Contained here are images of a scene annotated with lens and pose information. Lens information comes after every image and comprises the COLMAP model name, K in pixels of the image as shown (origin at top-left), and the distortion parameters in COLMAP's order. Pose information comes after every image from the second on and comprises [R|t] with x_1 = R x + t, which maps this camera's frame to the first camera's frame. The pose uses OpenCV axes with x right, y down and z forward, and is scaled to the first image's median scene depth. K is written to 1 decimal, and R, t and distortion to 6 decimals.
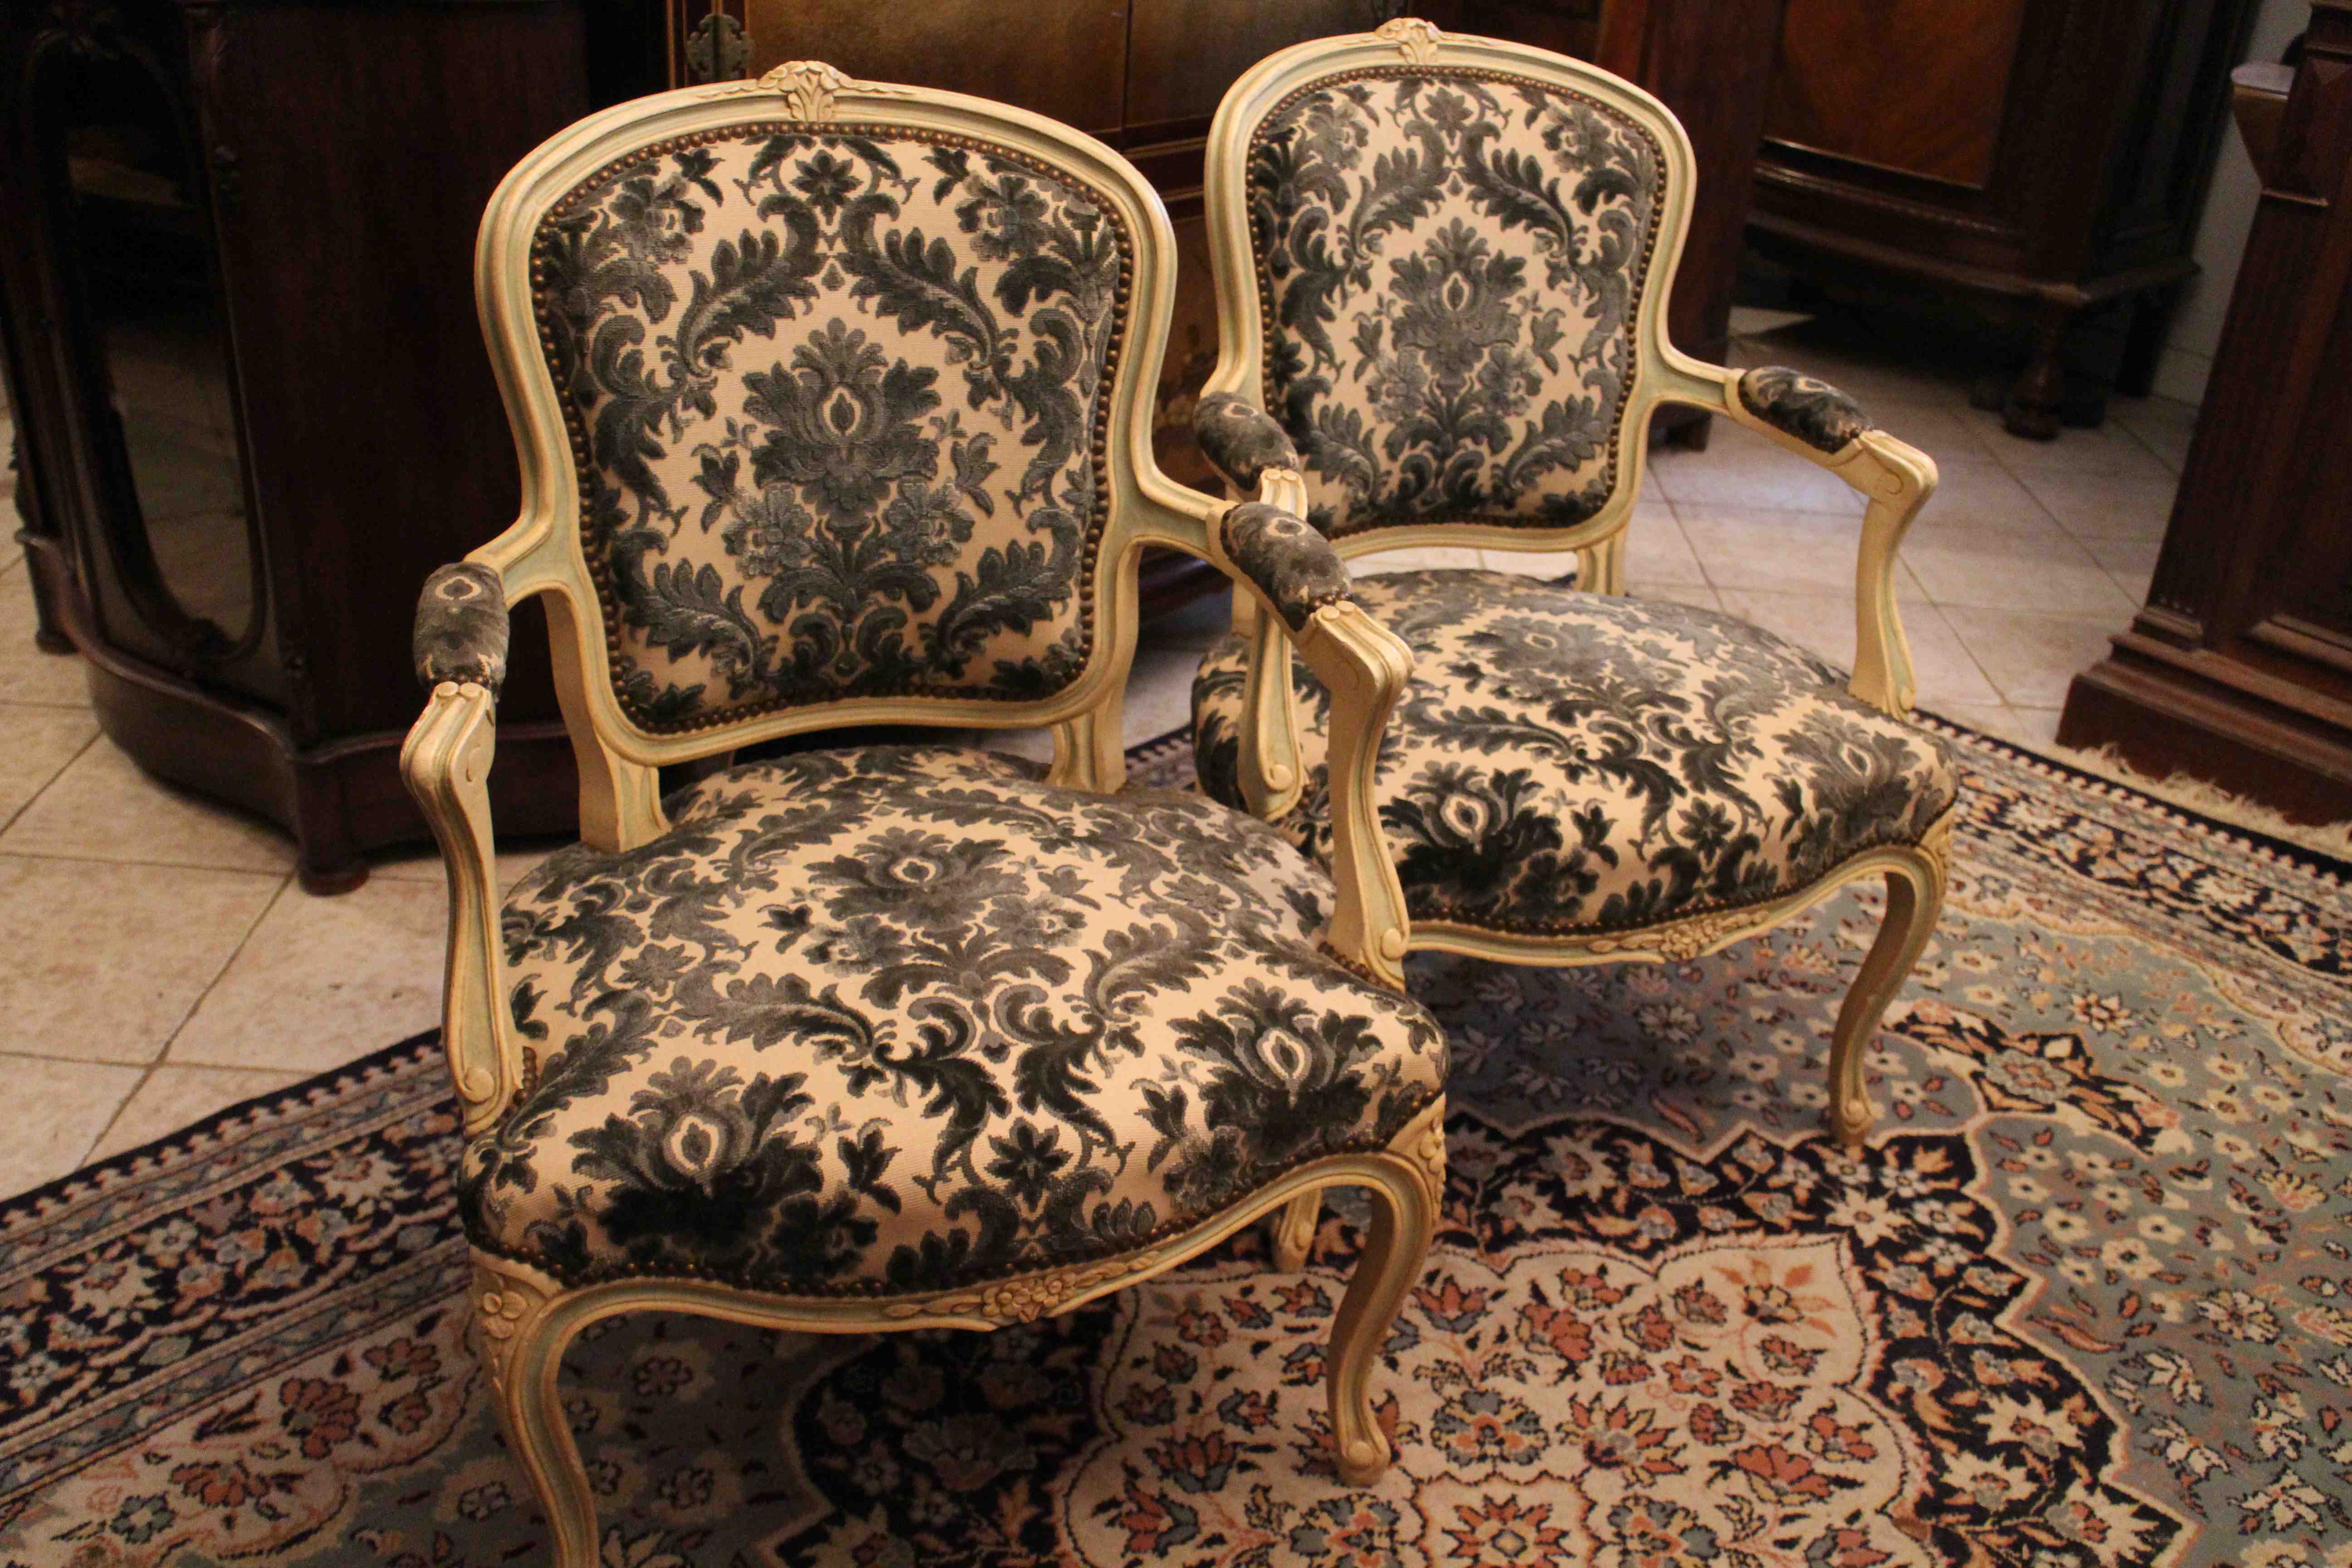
lens RADIAL K [[2135.3, 0, 1186.6], [0, 2135.3, 793.9], [0, 0, 1]] dist [-0.110100, 0.000000]
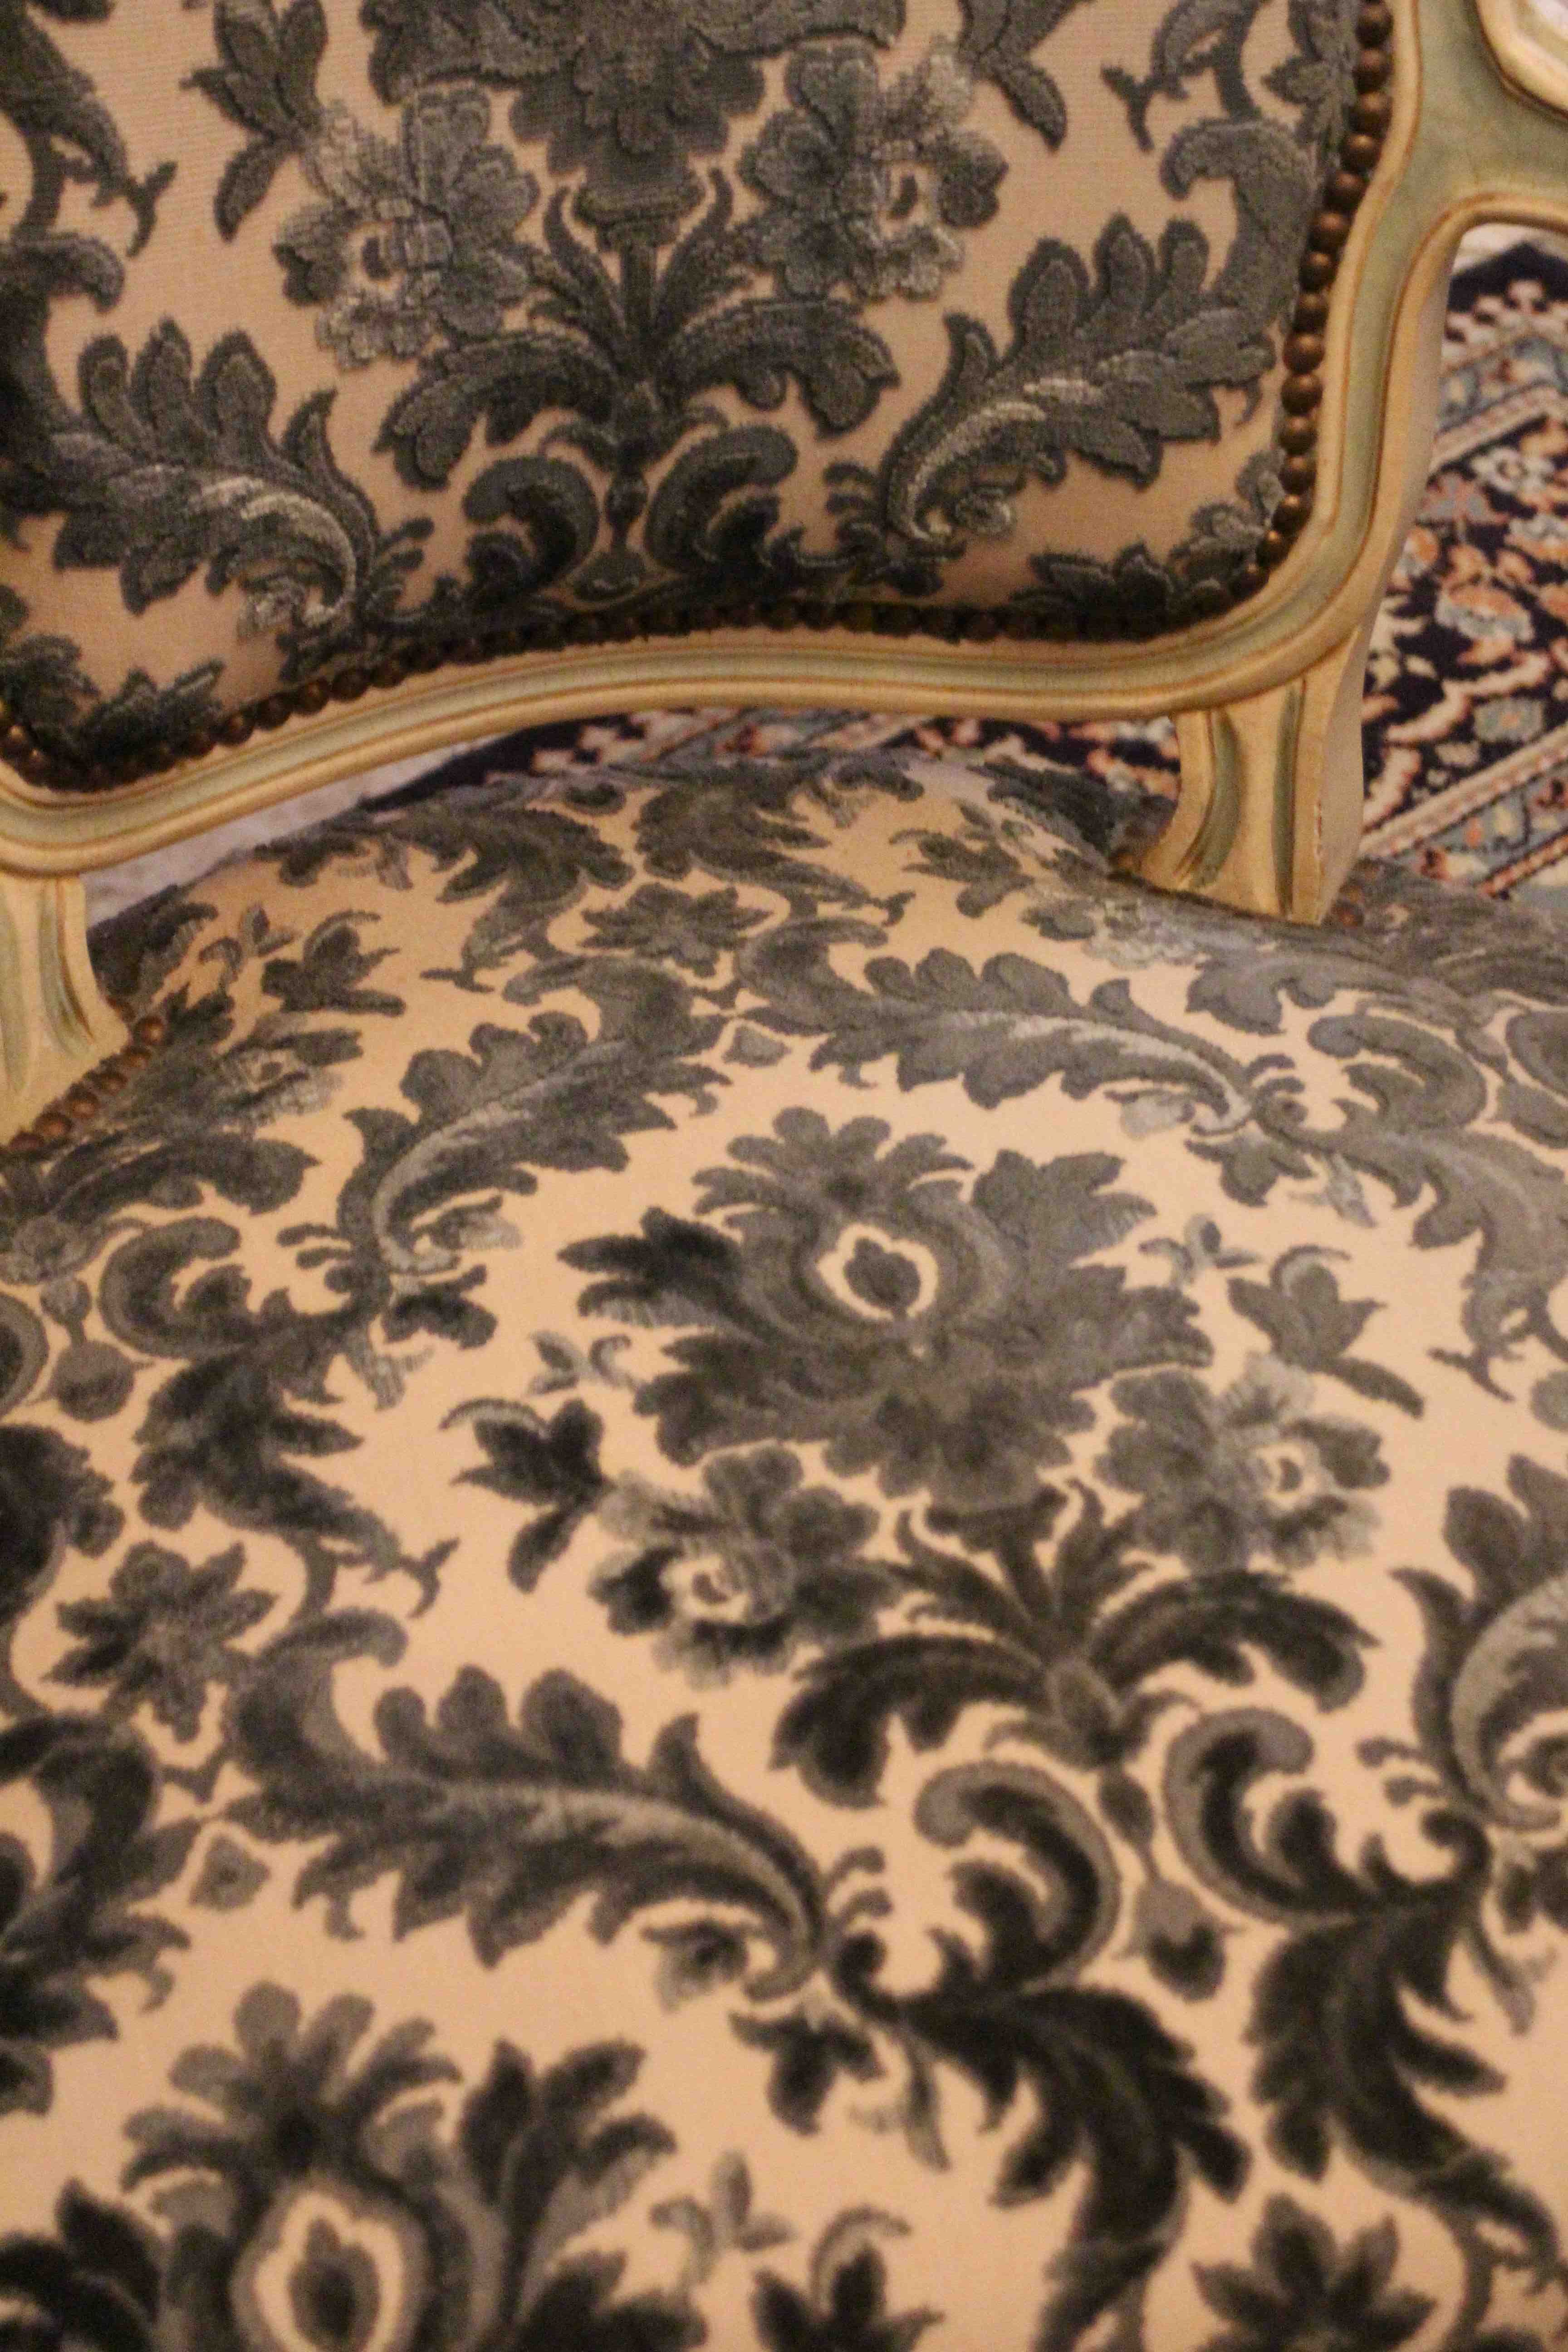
lens RADIAL K [[4609.9, 0, 752.4], [0, 4609.9, 1191.2], [0, 0, 1]] dist [0.139042, 0.000000]
pose [[0.997898, 0.025196, -0.059706, 0.193192], [-0.010593, 0.972351, 0.233283, -0.228198], [0.063933, -0.232161, 0.970574, 0.451244]]
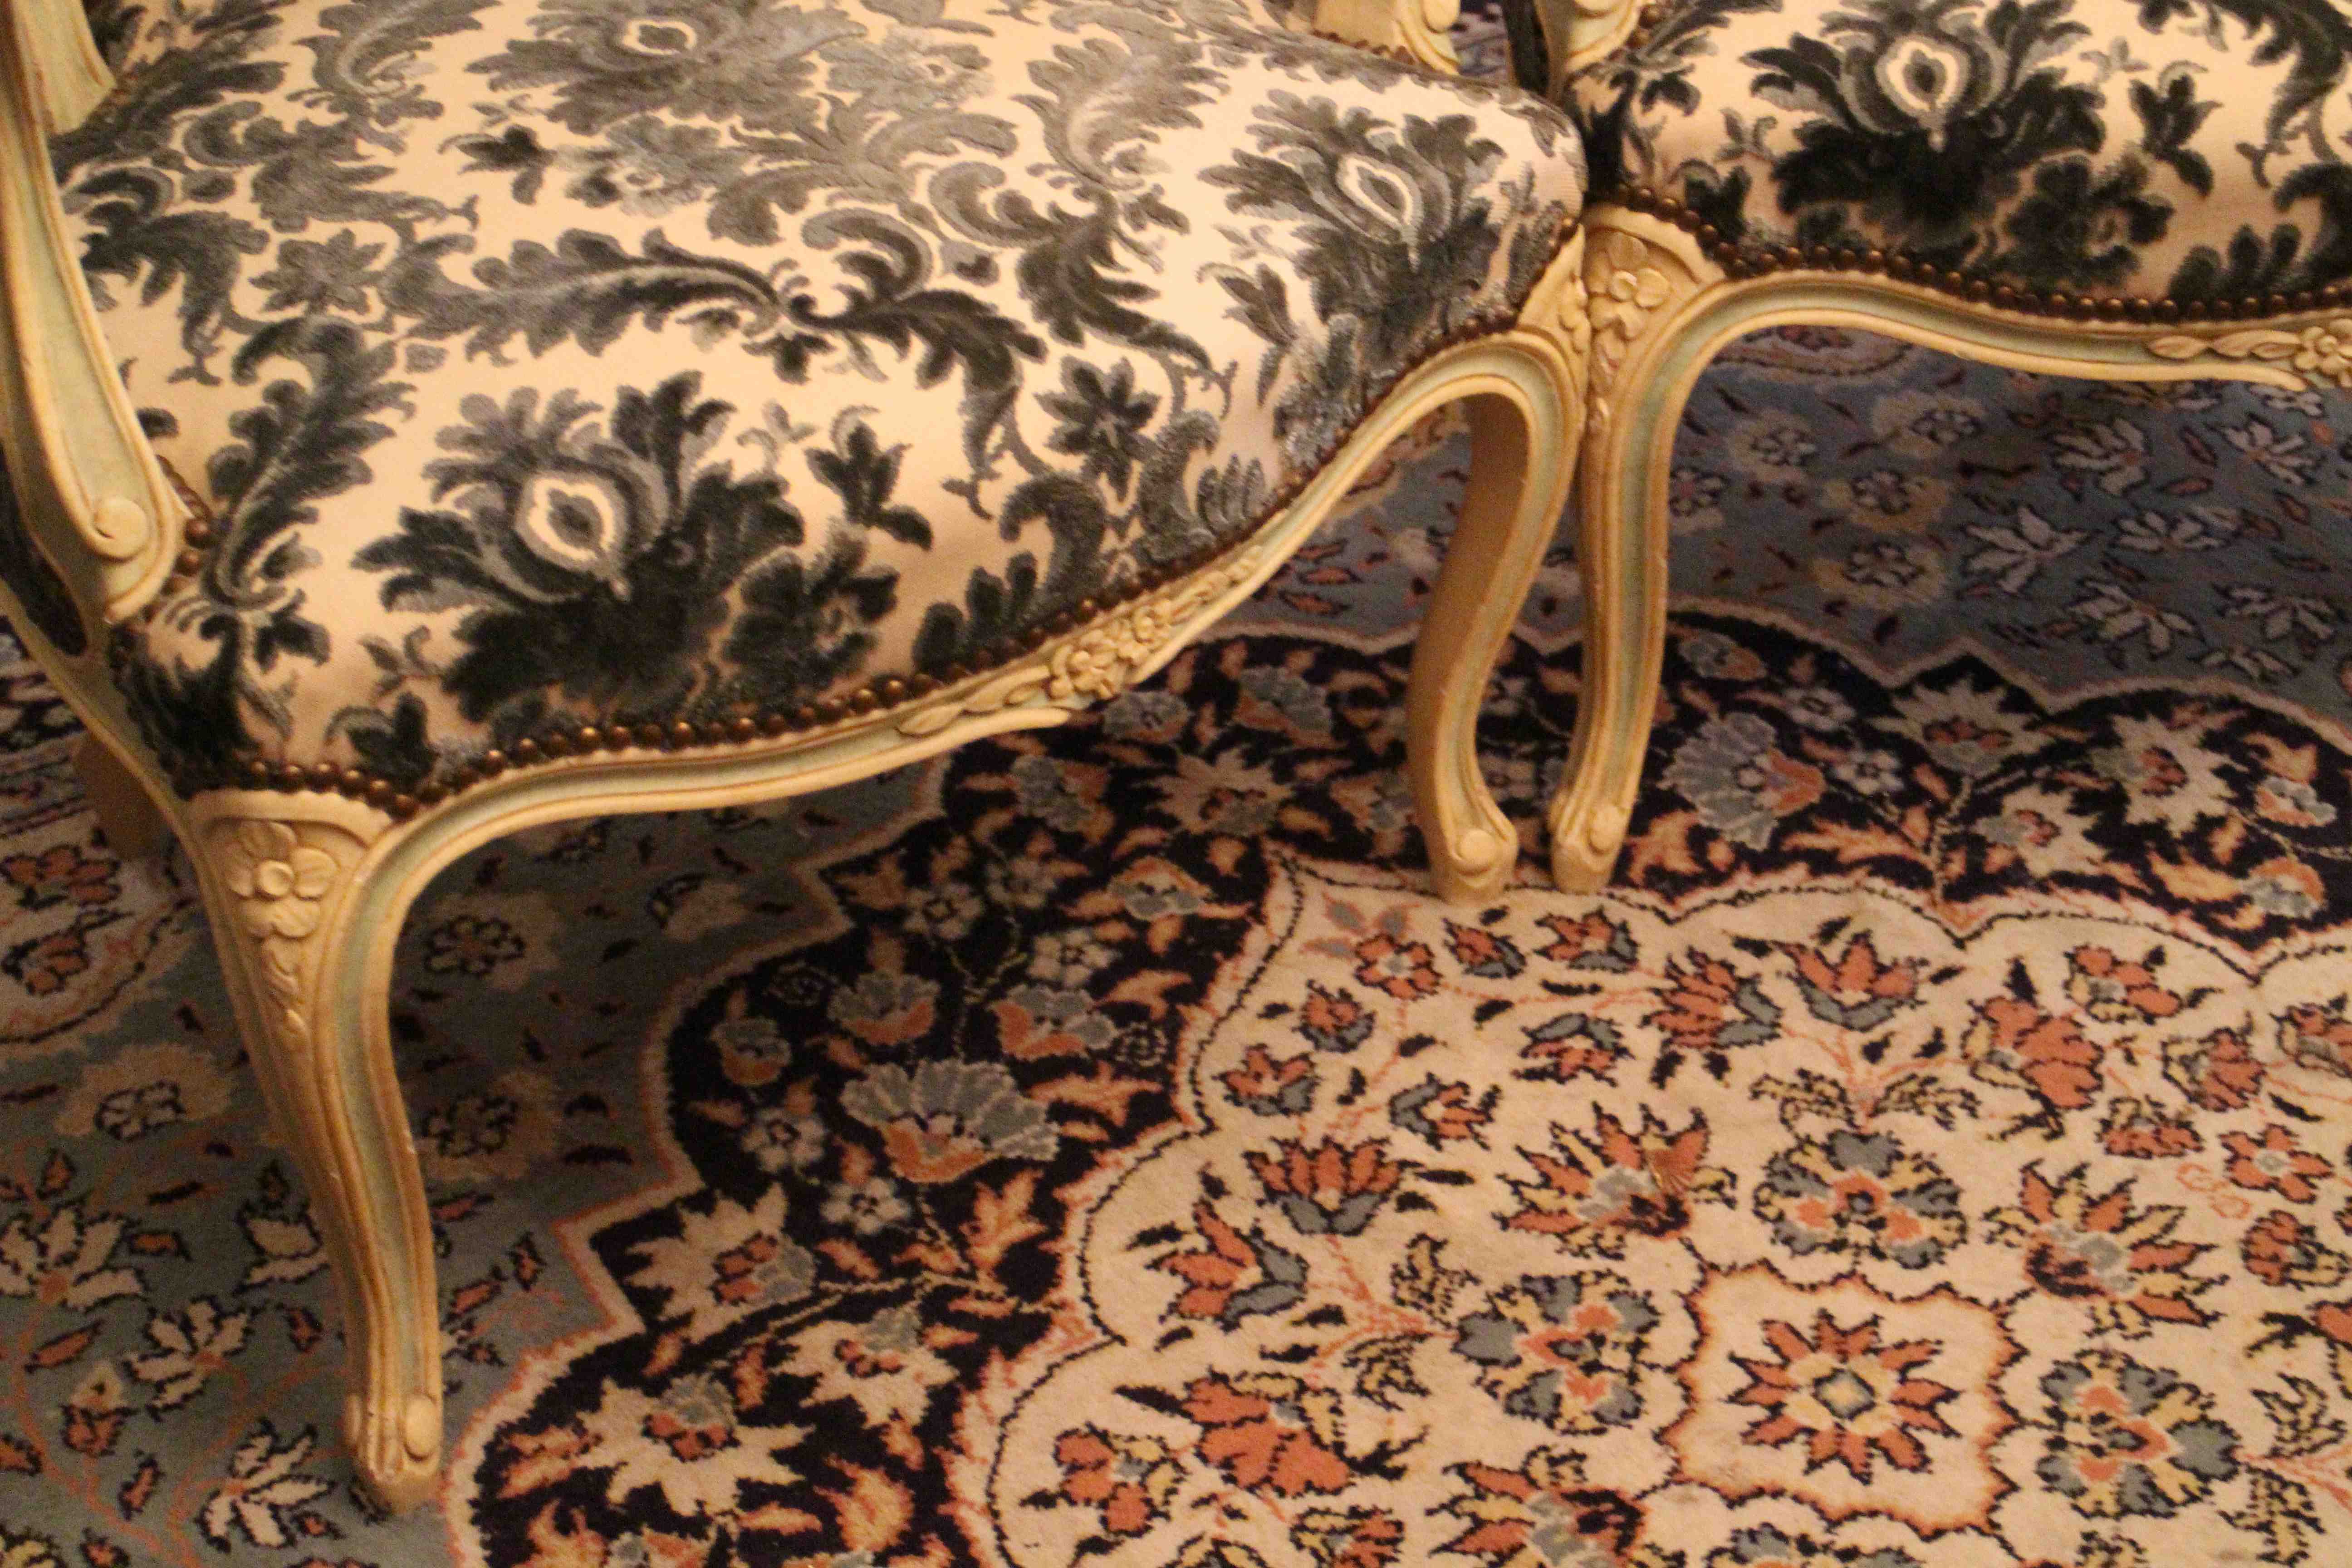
lens RADIAL K [[3717.5, 0, 1177.6], [0, 3717.5, 792.4], [0, 0, 1]] dist [0.047851, 0.000000]
pose [[0.975471, 0.103356, -0.194353, 0.136256], [-0.068326, 0.981473, 0.179006, 0.028900], [0.209254, -0.161336, 0.964460, 0.025288]]
